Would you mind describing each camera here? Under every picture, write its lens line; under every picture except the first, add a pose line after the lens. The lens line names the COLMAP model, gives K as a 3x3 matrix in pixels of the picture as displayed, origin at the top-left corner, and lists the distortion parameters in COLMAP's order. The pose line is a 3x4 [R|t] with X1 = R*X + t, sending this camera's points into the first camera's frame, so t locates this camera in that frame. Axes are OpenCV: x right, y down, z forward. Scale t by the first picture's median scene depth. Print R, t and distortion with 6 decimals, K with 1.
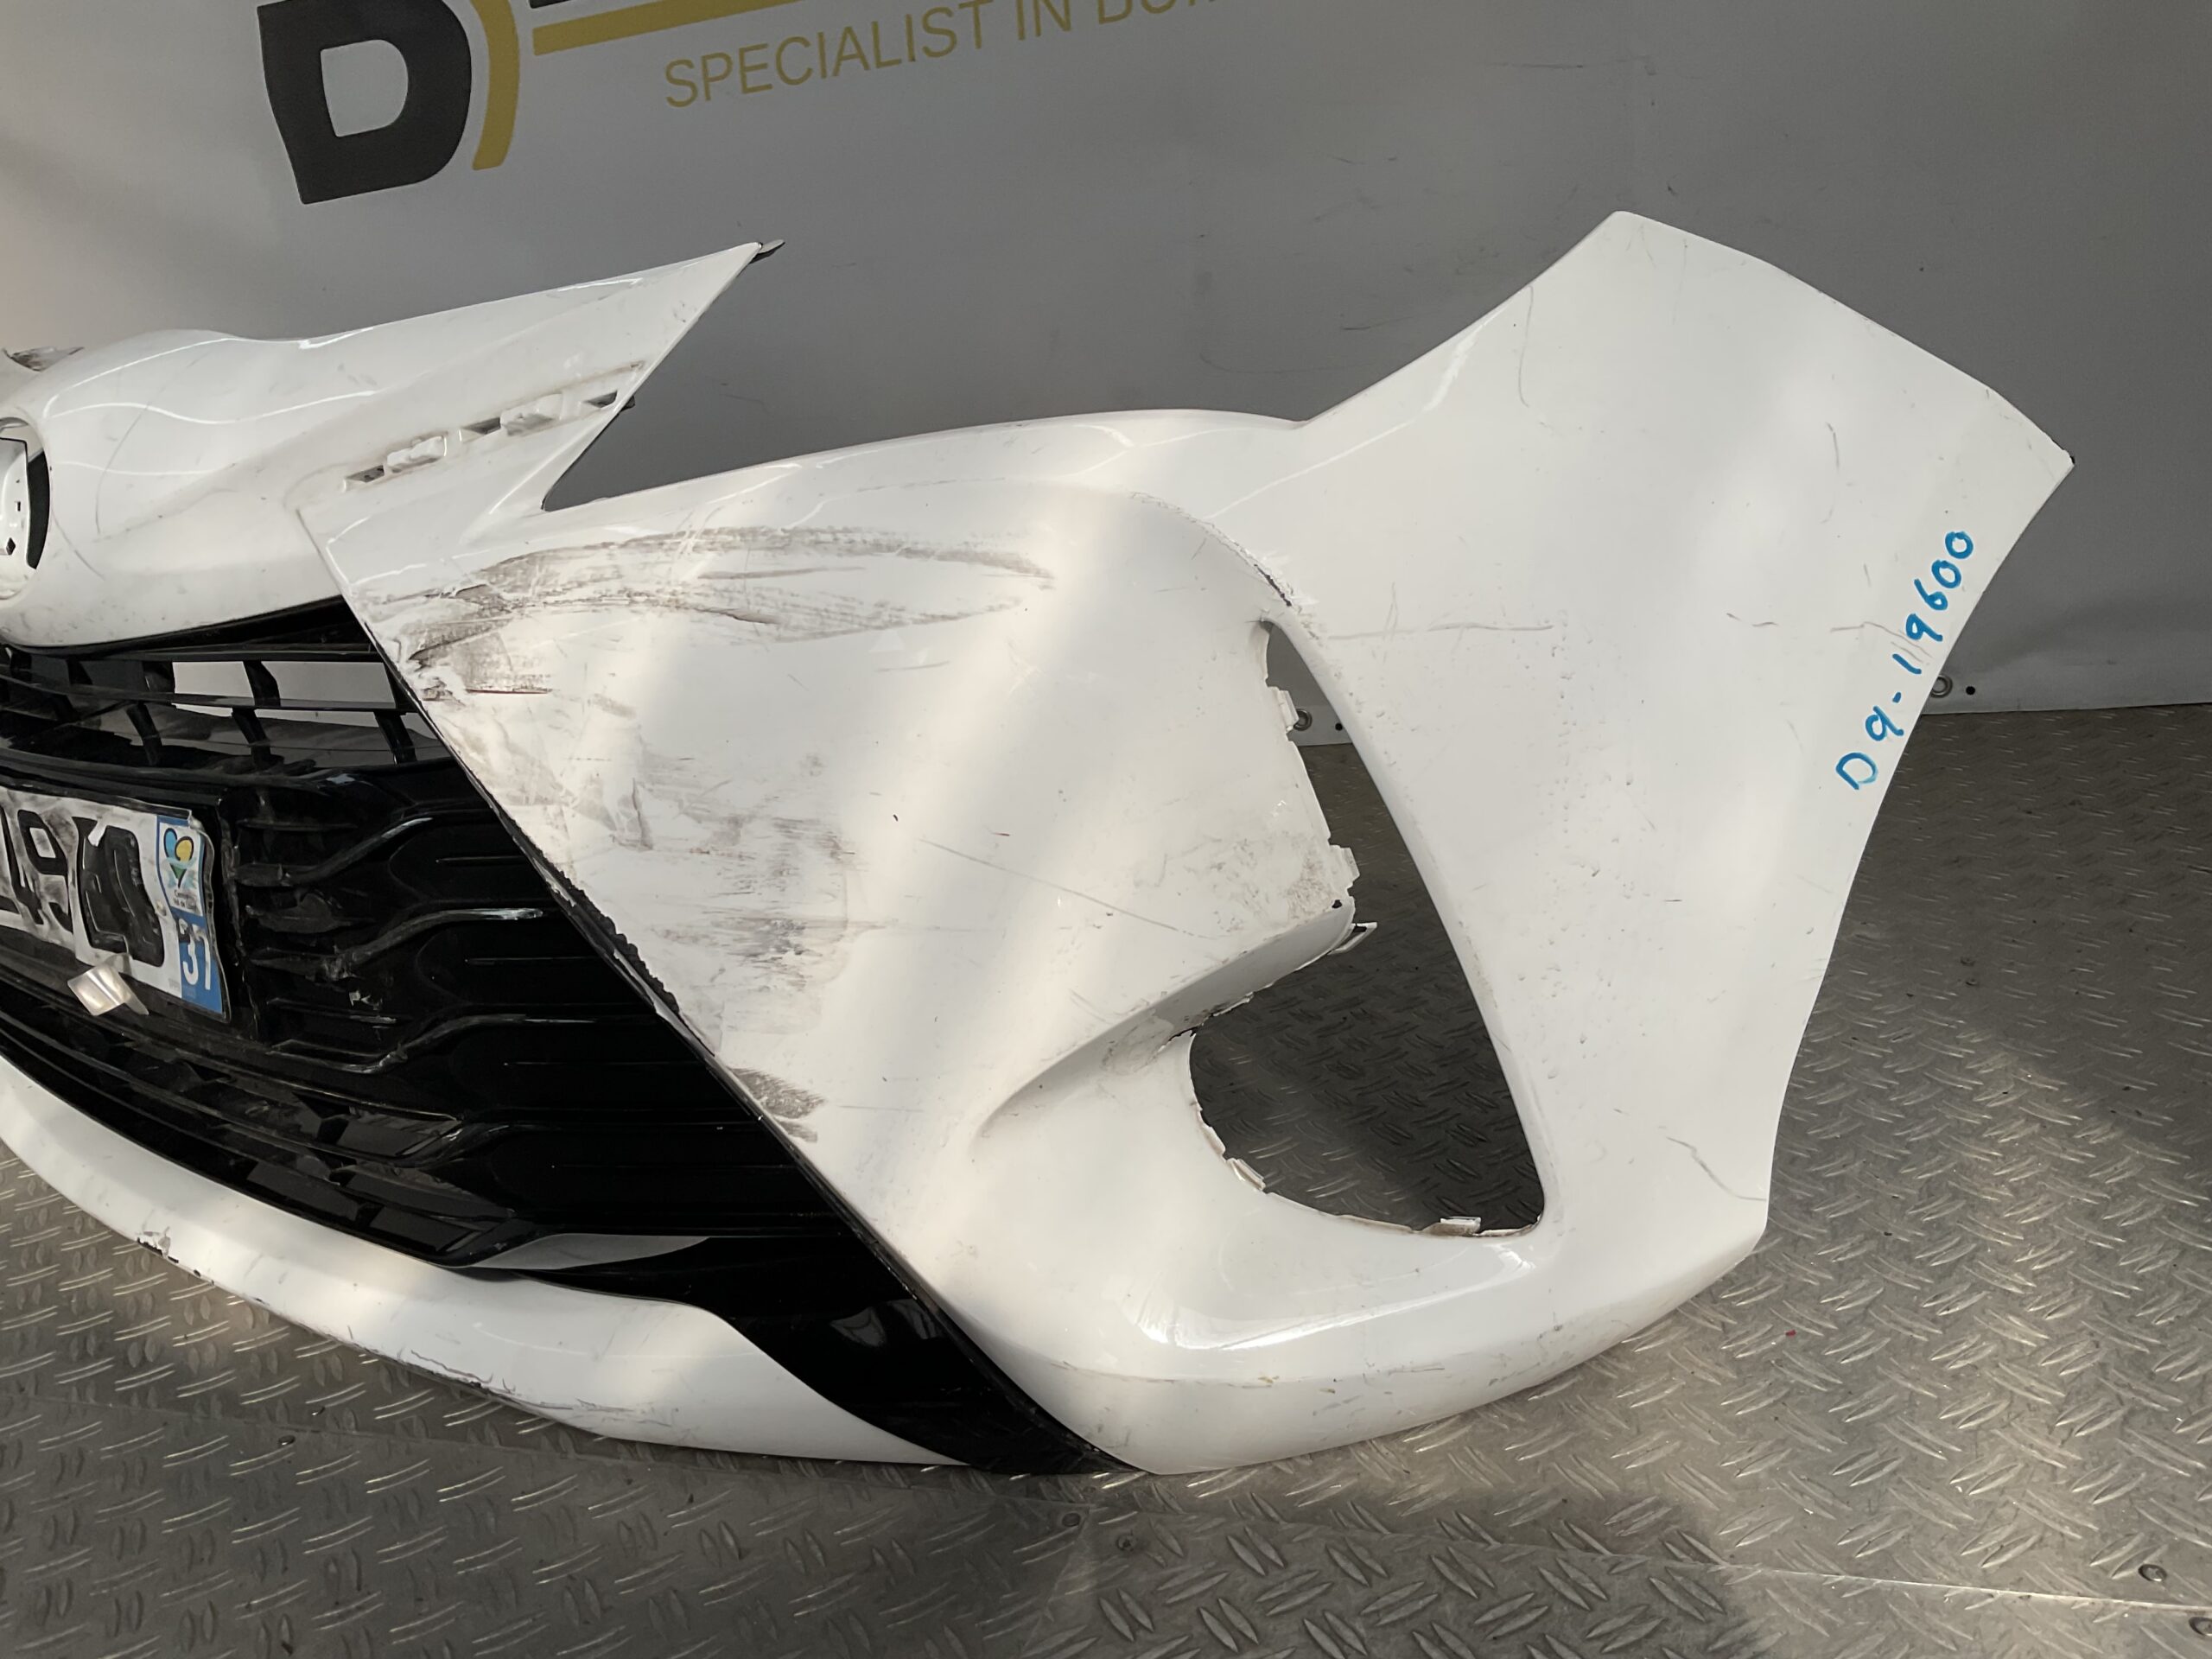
lens RADIAL K [[1820.0, 0, 1106.0], [0, 1820.0, 829.5], [0, 0, 1]] dist [0.121763, -0.227037]
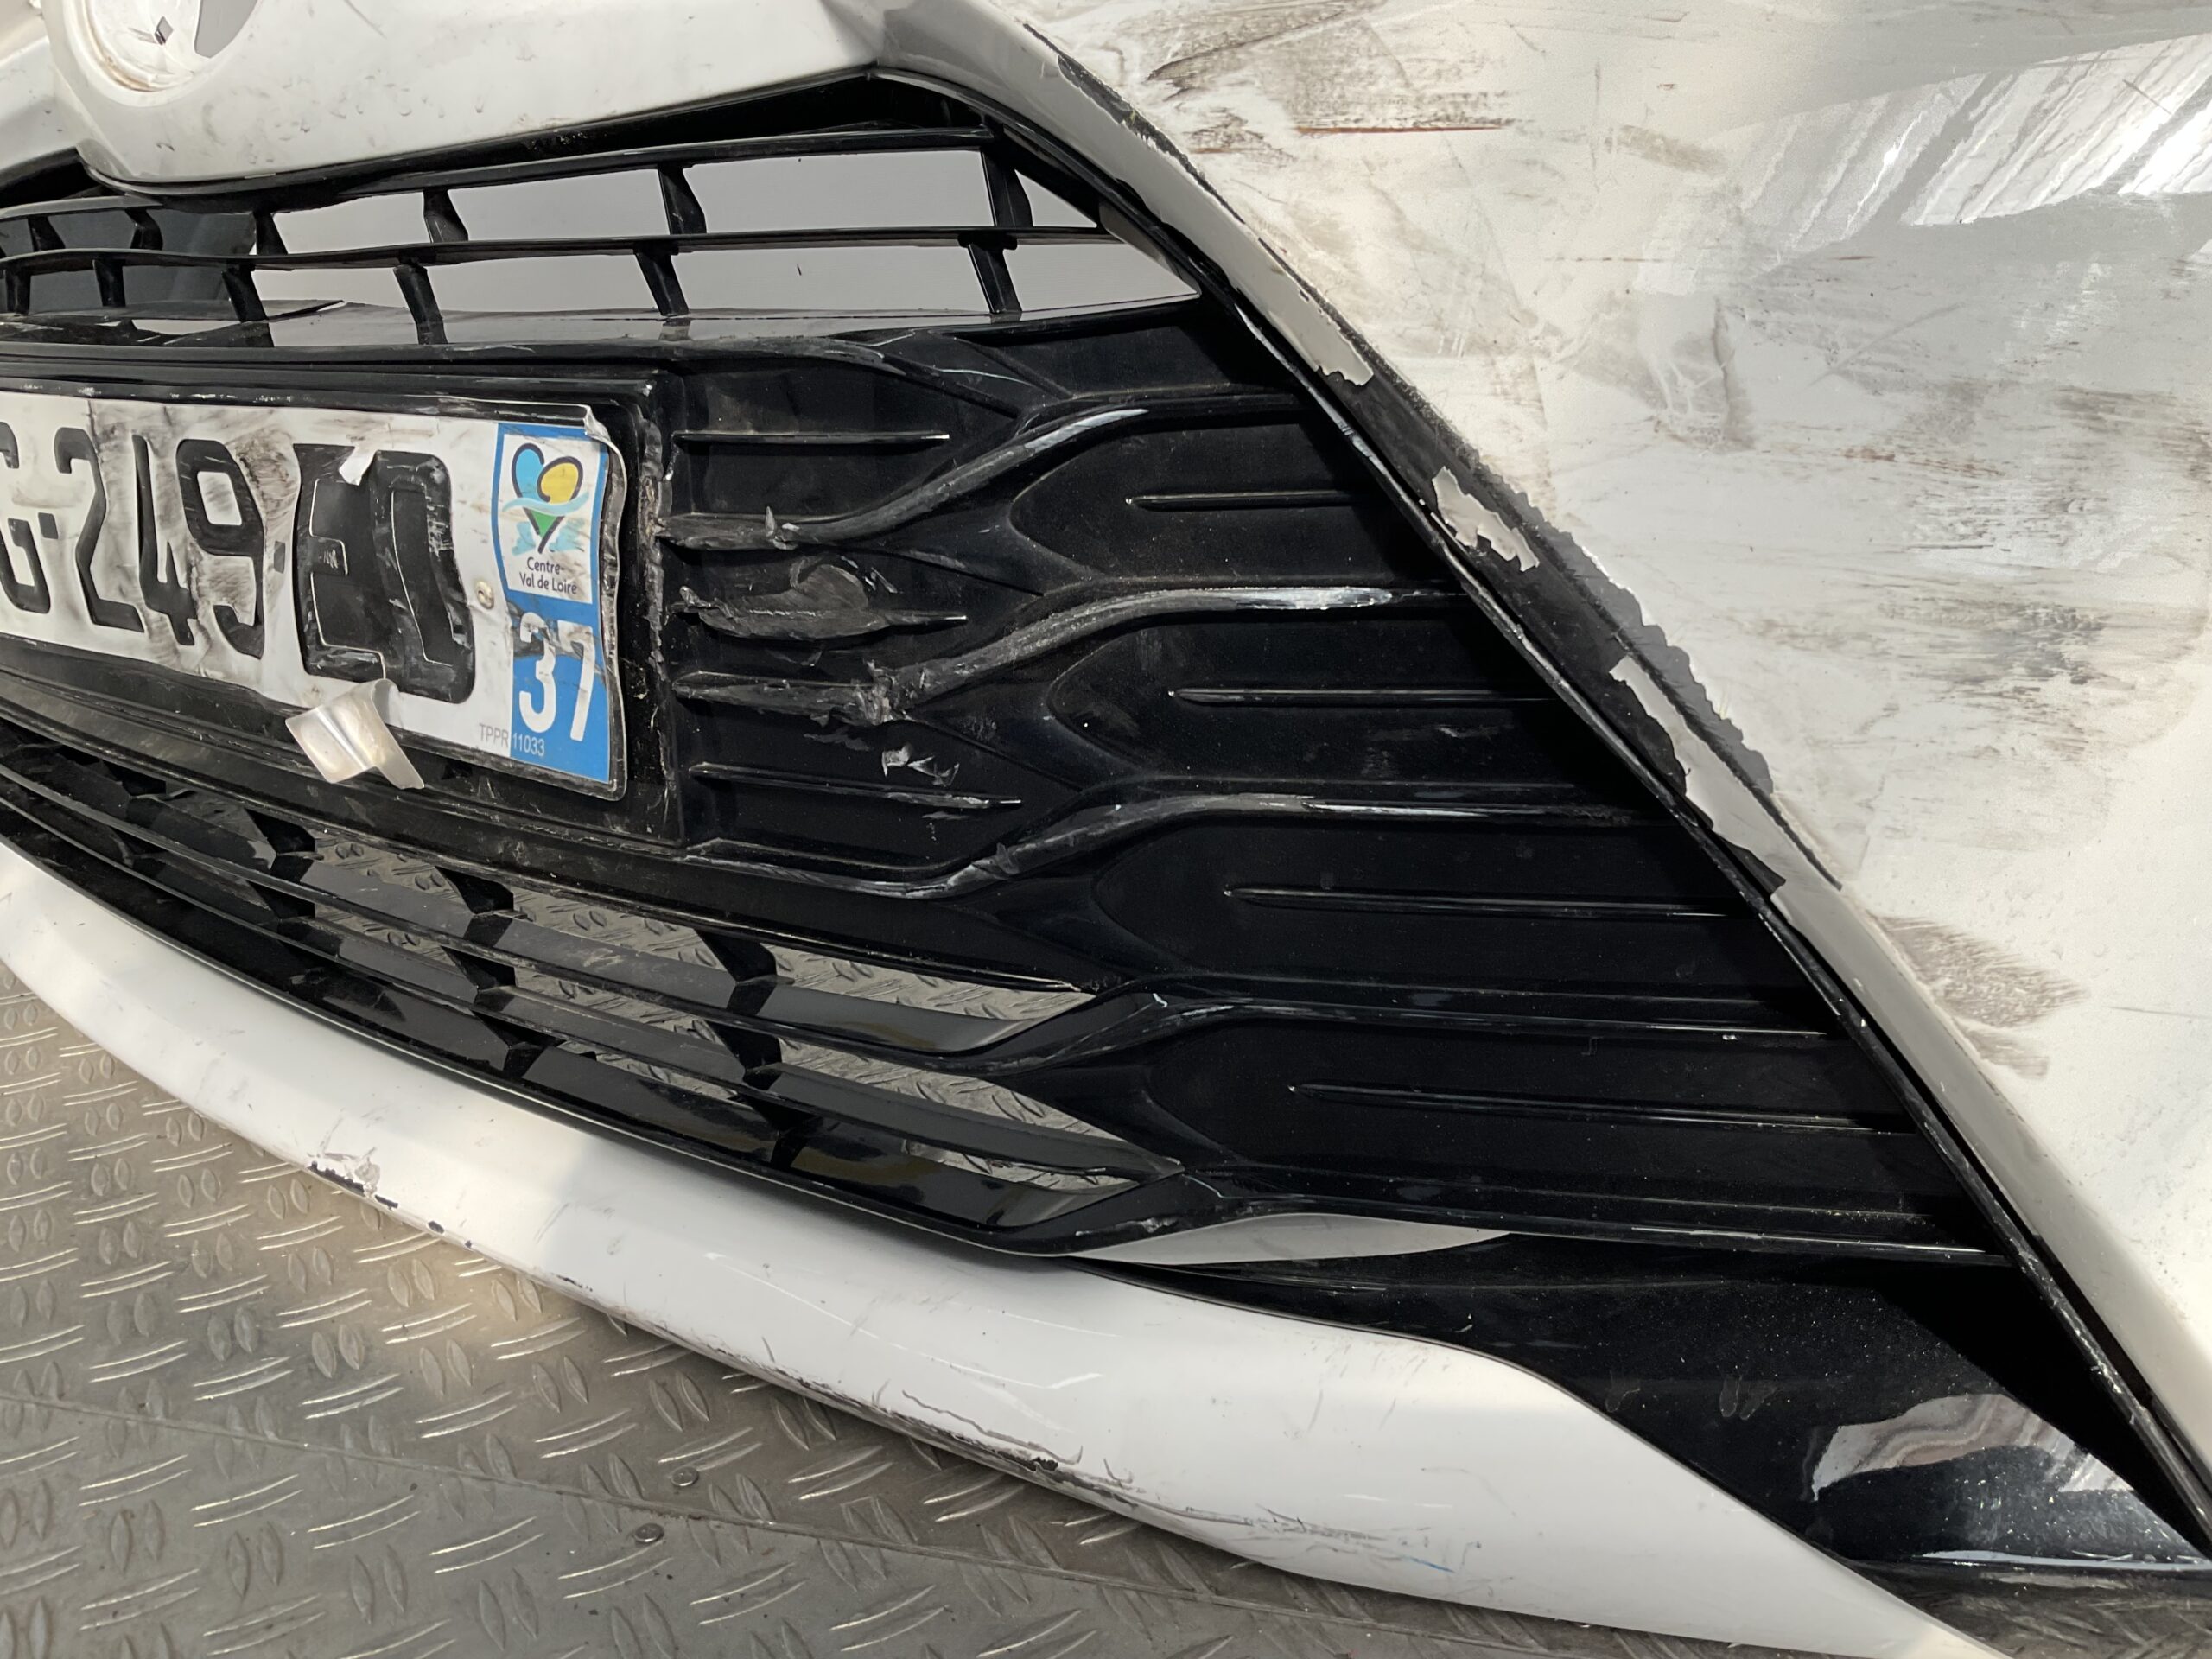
lens RADIAL K [[1833.7, 0, 1106.0], [0, 1833.7, 829.5], [0, 0, 1]] dist [0.087723, -0.178957]
pose [[0.996055, 0.064354, 0.061097, -0.418460], [-0.066074, 0.997461, 0.026557, 0.103238], [-0.059233, -0.030490, 0.997778, 0.500853]]
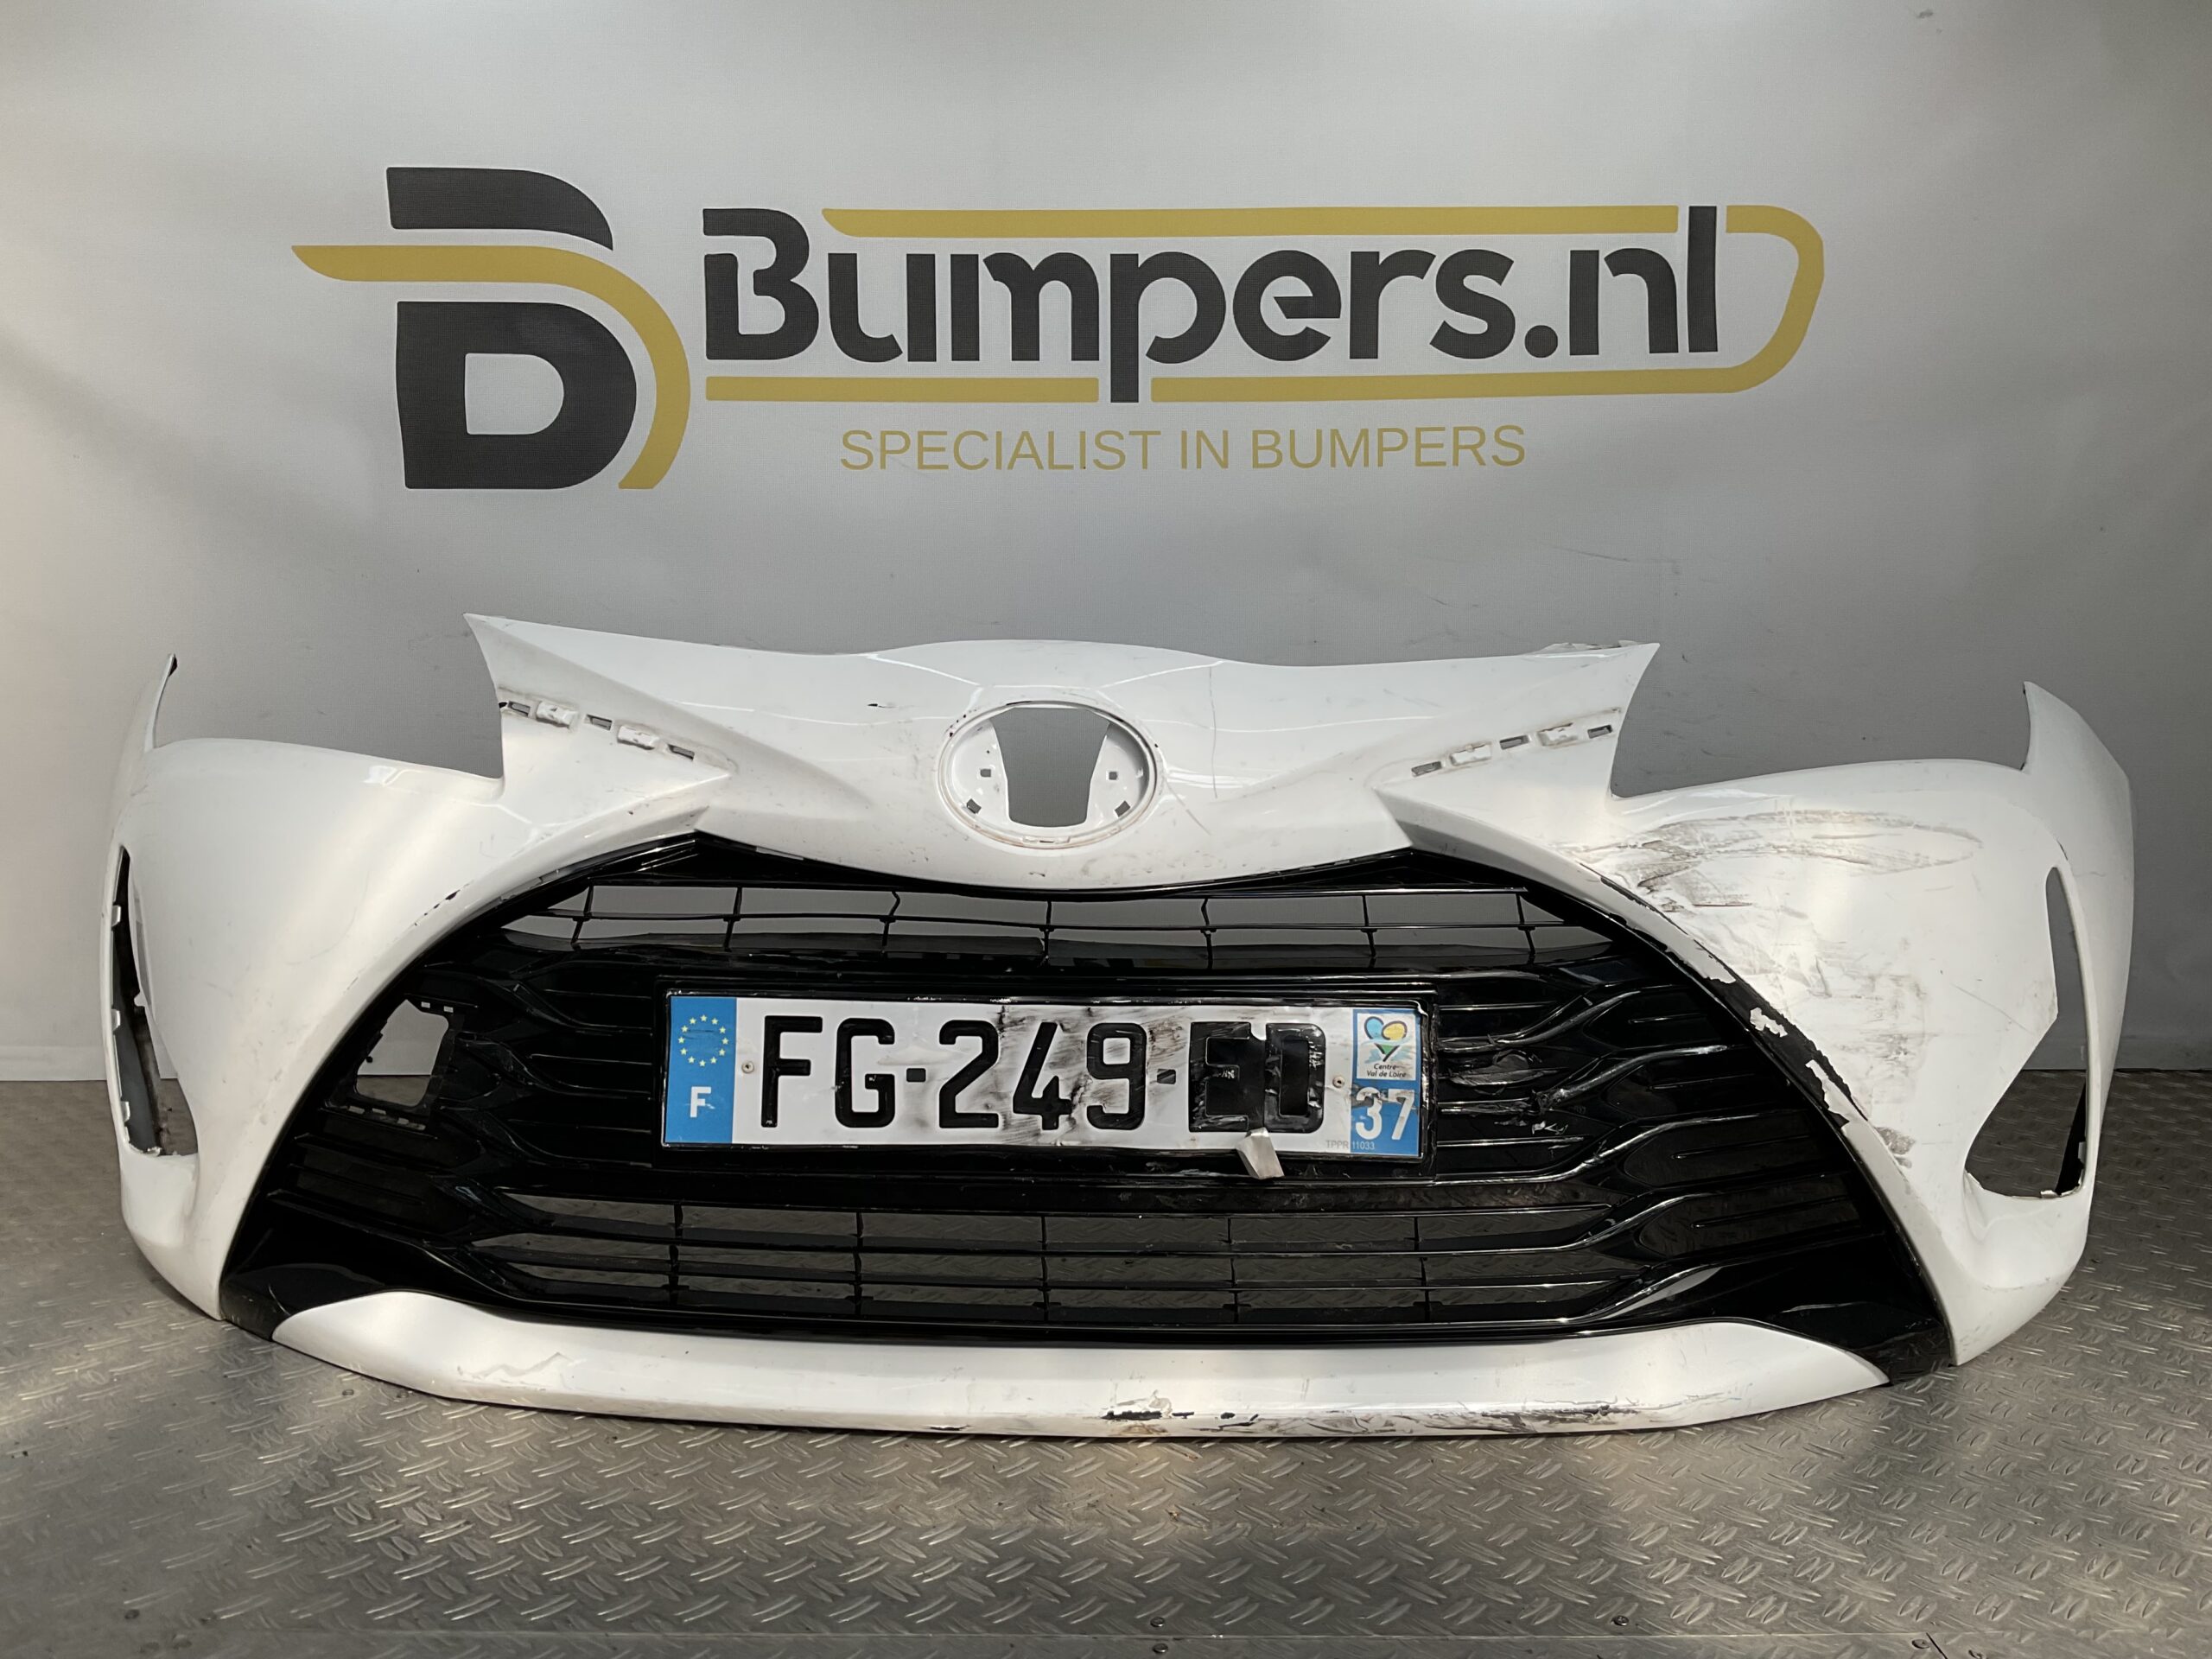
lens RADIAL K [[1907.2, 0, 1097.6], [0, 1907.2, 816.8], [0, 0, 1]] dist [0.135862, -0.282926]
pose [[0.765438, 0.042887, 0.642079, -1.806363], [0.083763, 0.982647, -0.165492, 0.080824], [-0.638035, 0.180457, 0.748564, 0.076589]]
